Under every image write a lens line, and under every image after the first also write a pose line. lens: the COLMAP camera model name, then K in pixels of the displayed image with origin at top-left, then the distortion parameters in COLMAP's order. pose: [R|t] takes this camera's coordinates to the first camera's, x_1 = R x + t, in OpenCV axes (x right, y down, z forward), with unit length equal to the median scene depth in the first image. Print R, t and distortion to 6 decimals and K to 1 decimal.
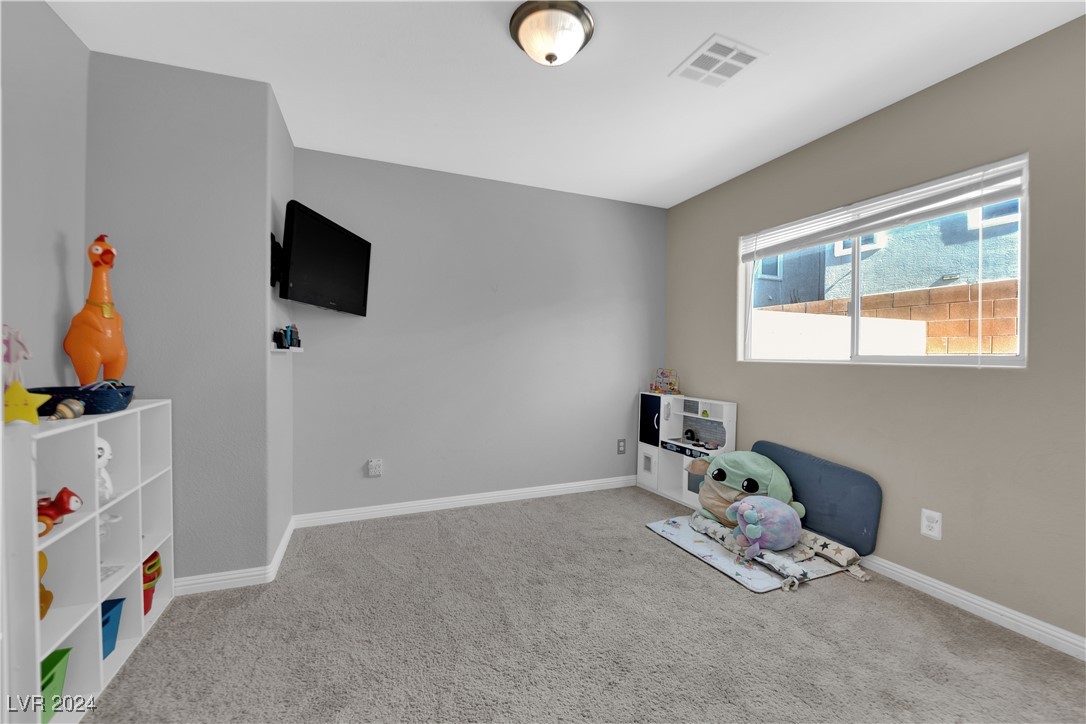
lens RADIAL K [[437.8, 0, 543.0], [0, 437.8, 362.0], [0, 0, 1]] dist [-0.010679, -0.000272]
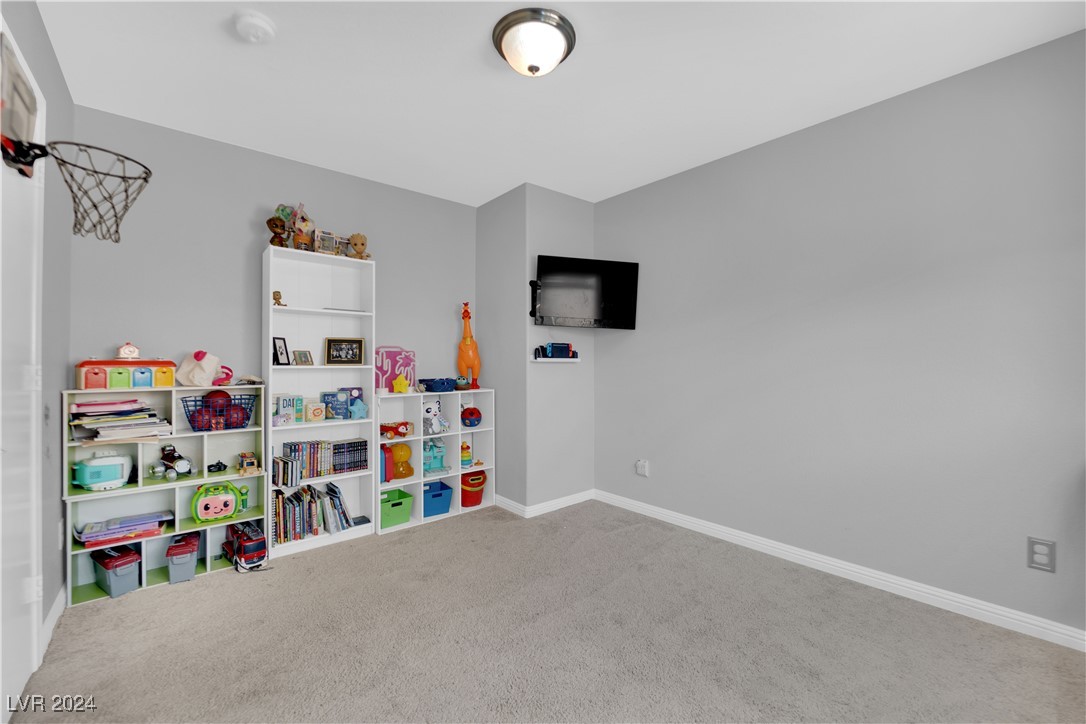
lens RADIAL K [[437.8, 0, 543.0], [0, 437.8, 362.0], [0, 0, 1]] dist [-0.010679, -0.000272]
pose [[0.316018, -0.006527, -0.948731, 0.633813], [-0.016914, 0.999779, -0.012512, -0.003091], [0.948602, 0.020001, 0.315838, 0.462406]]
